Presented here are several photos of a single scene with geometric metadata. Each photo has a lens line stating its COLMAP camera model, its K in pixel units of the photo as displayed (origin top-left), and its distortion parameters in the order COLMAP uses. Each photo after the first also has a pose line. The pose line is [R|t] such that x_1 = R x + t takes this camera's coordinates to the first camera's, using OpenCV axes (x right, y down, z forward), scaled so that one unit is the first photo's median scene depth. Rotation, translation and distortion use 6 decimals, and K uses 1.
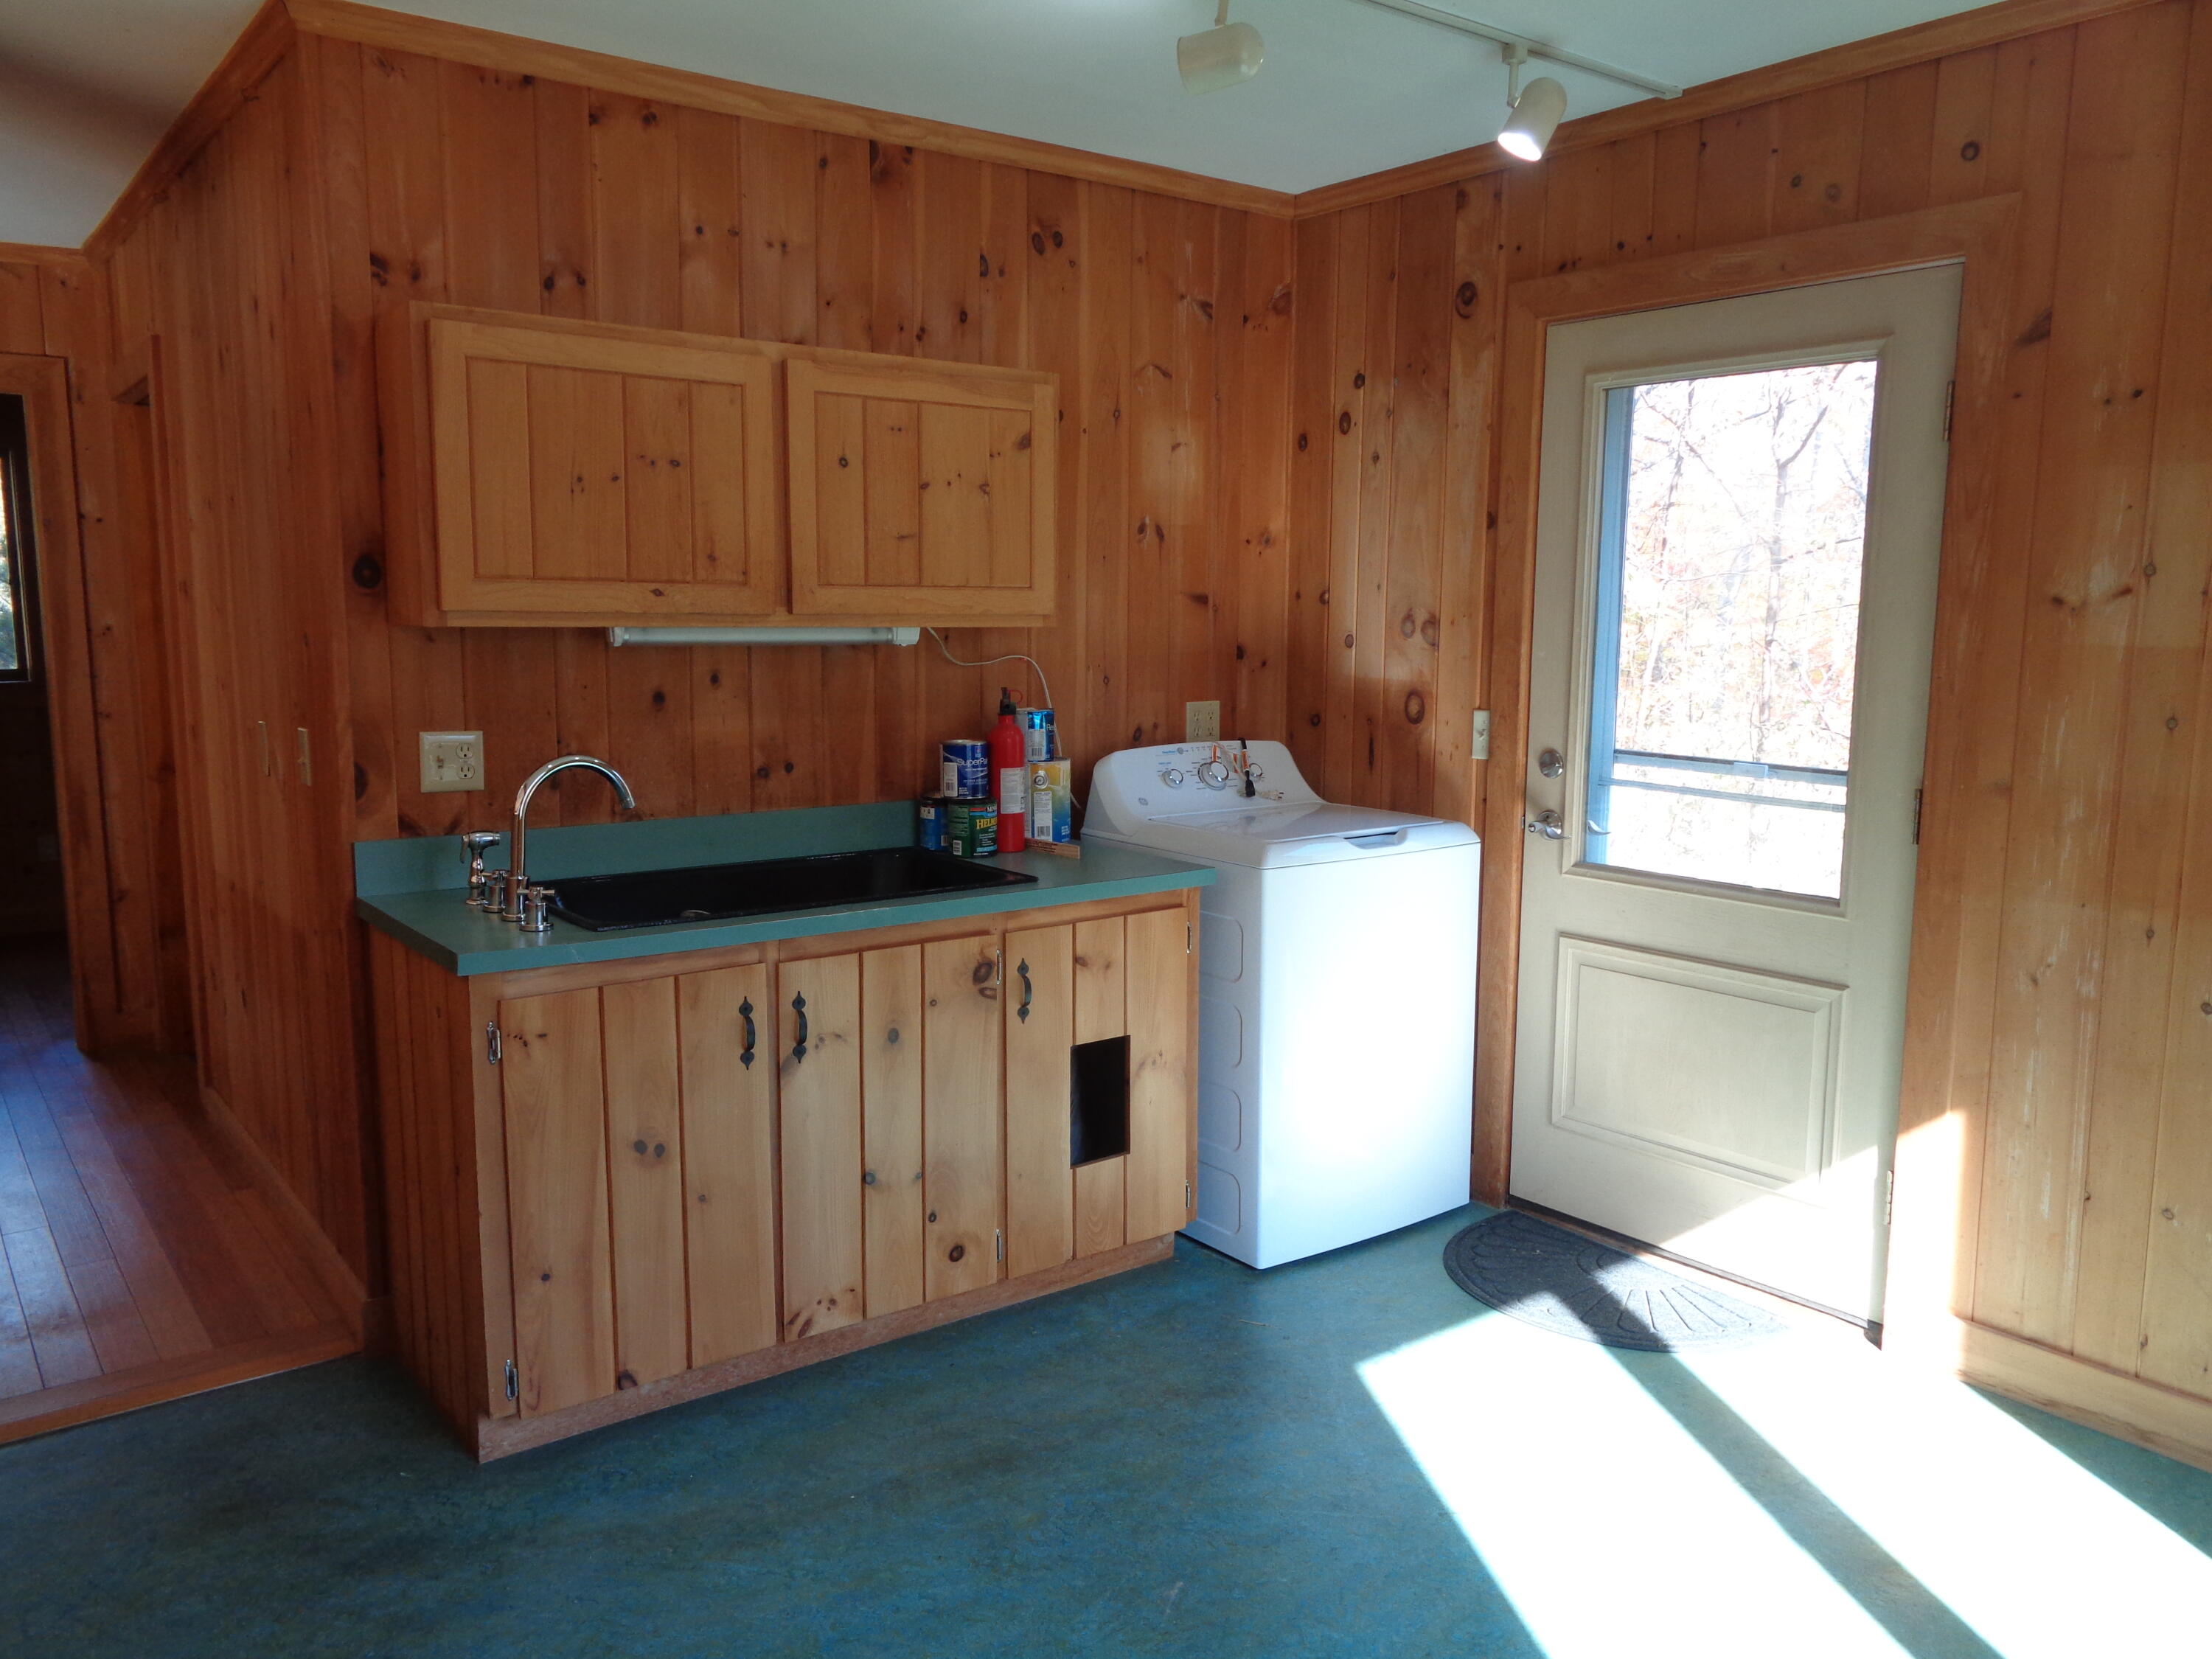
lens RADIAL K [[1694.9, 0, 1107.5], [0, 1694.9, 830.1], [0, 0, 1]] dist [0.010139, 0.003862]
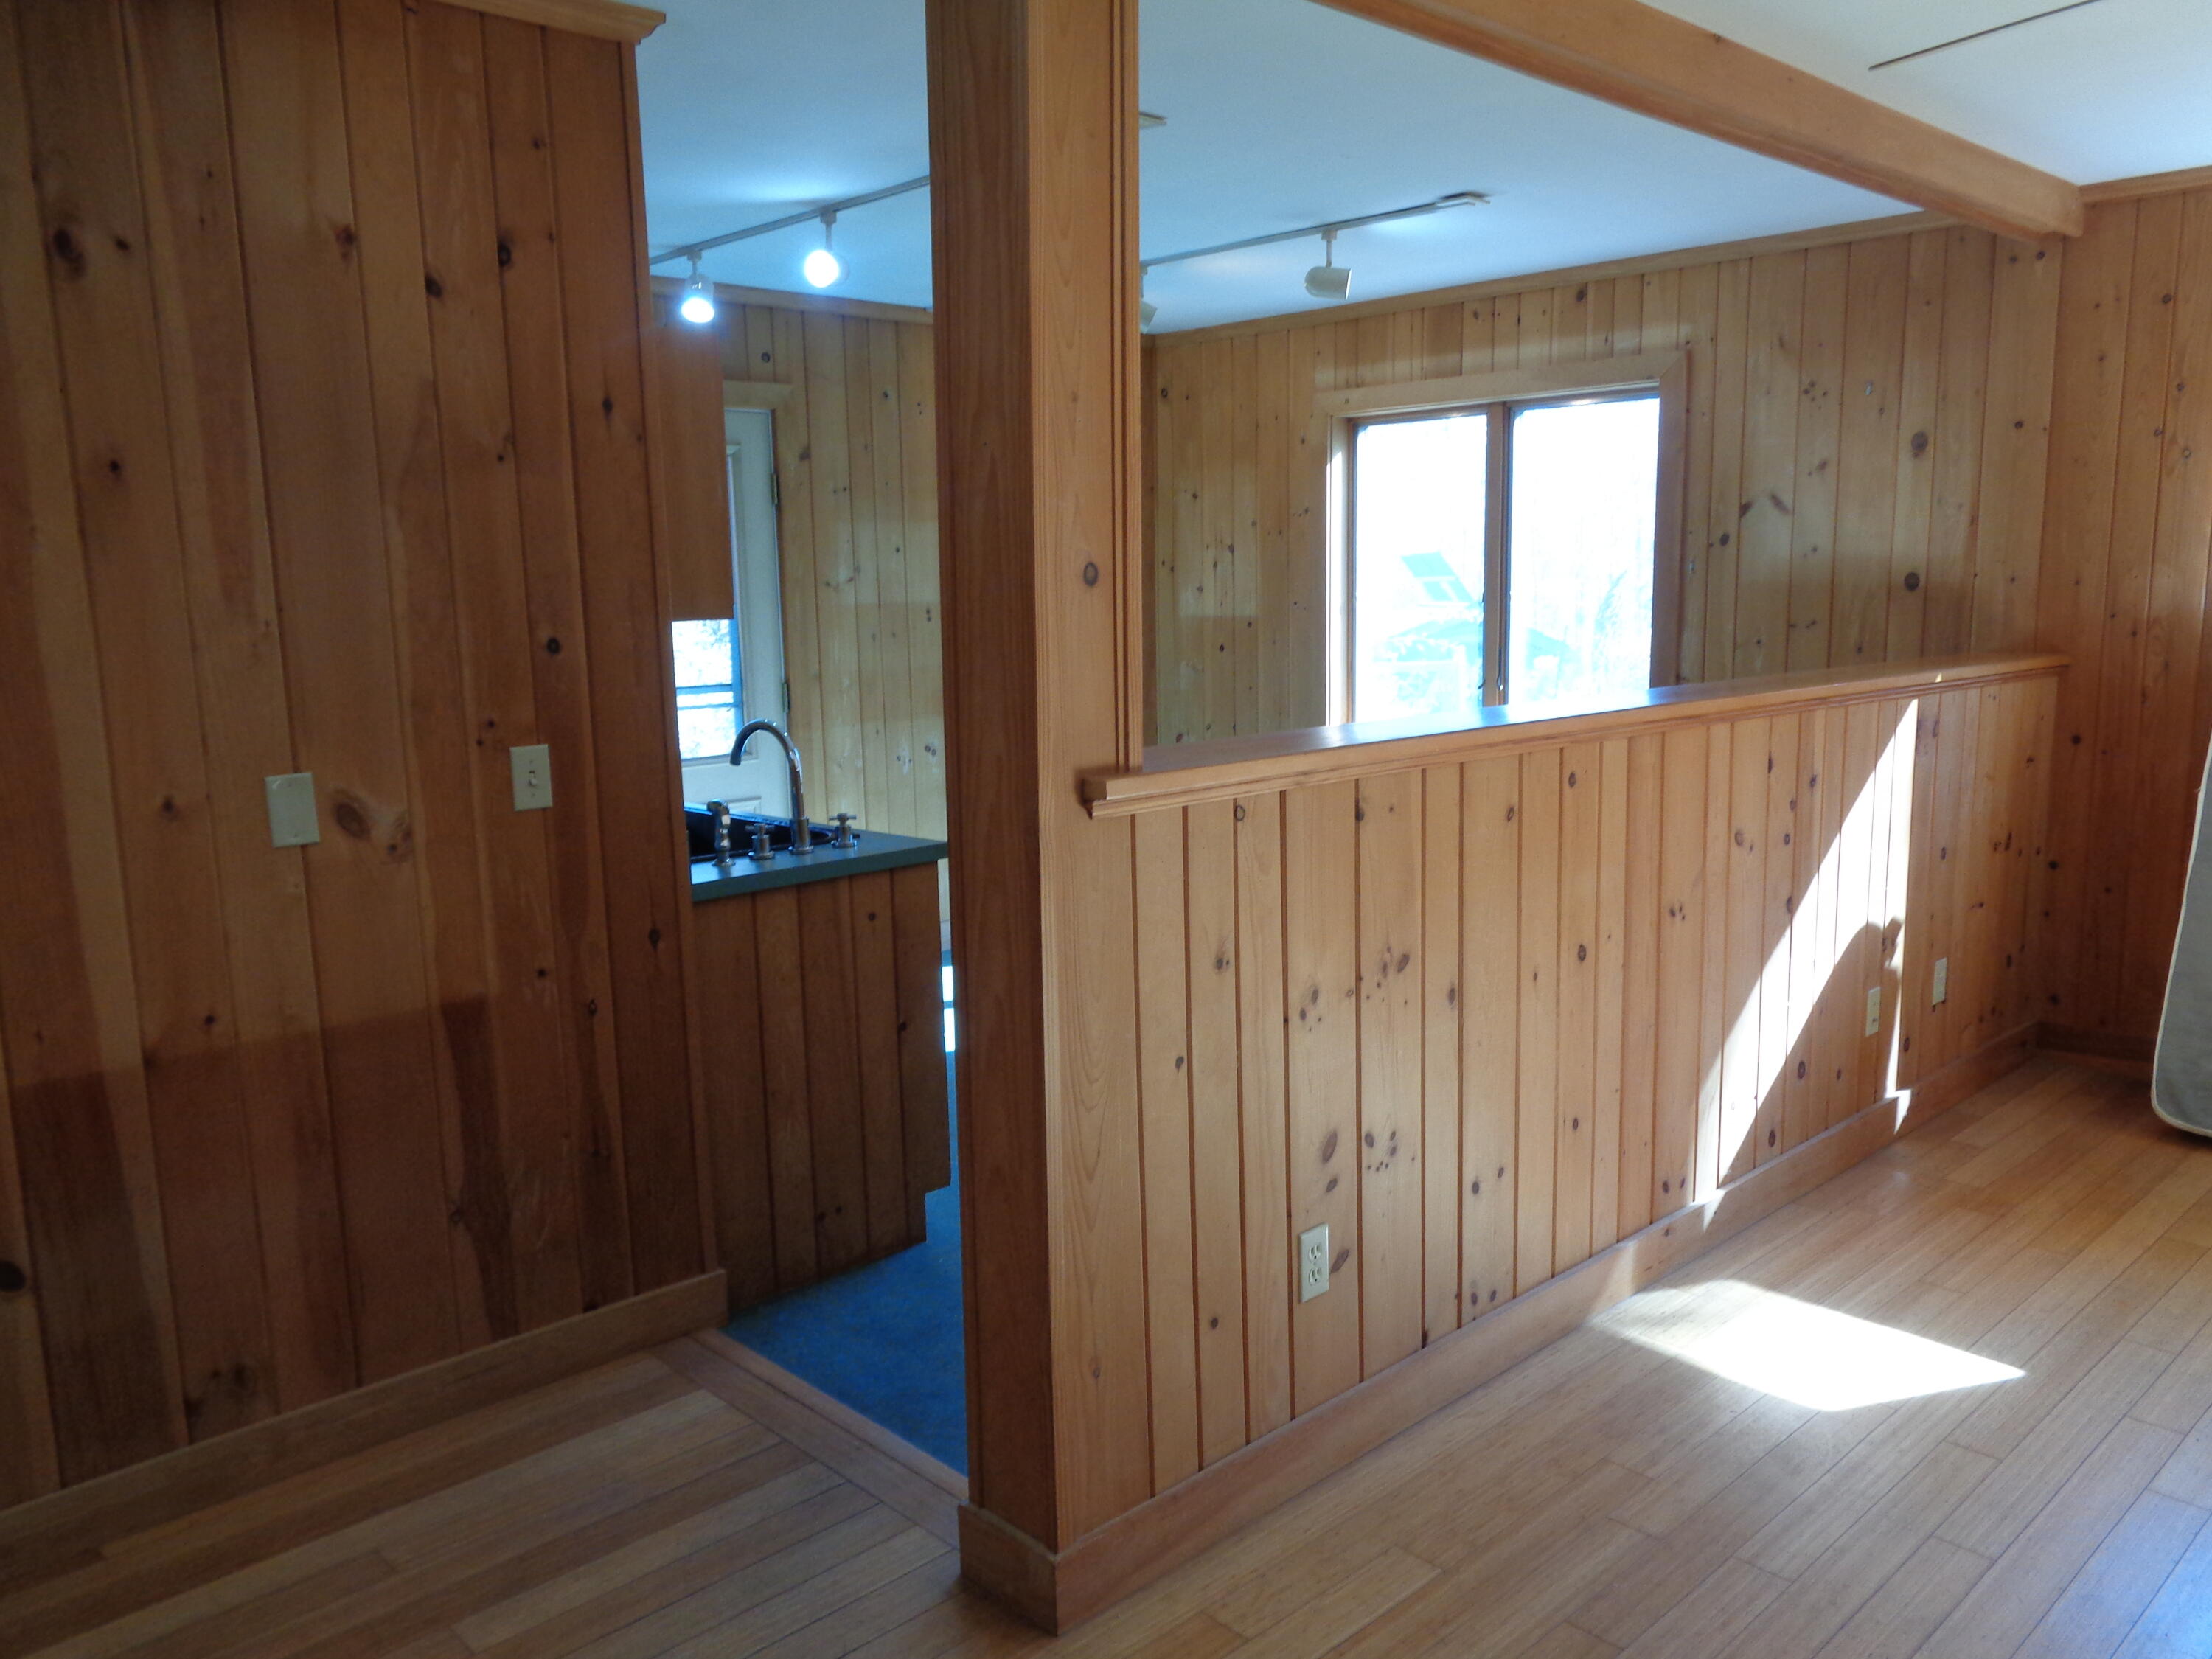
lens RADIAL K [[1694.9, 0, 1108.0], [0, 1694.9, 834.7], [0, 0, 1]] dist [0.010139, 0.003862]
pose [[-0.116797, -0.150825, 0.981636, -1.605687], [0.156831, 0.973199, 0.168189, -0.132758], [-0.980695, 0.173595, -0.090013, 0.912767]]
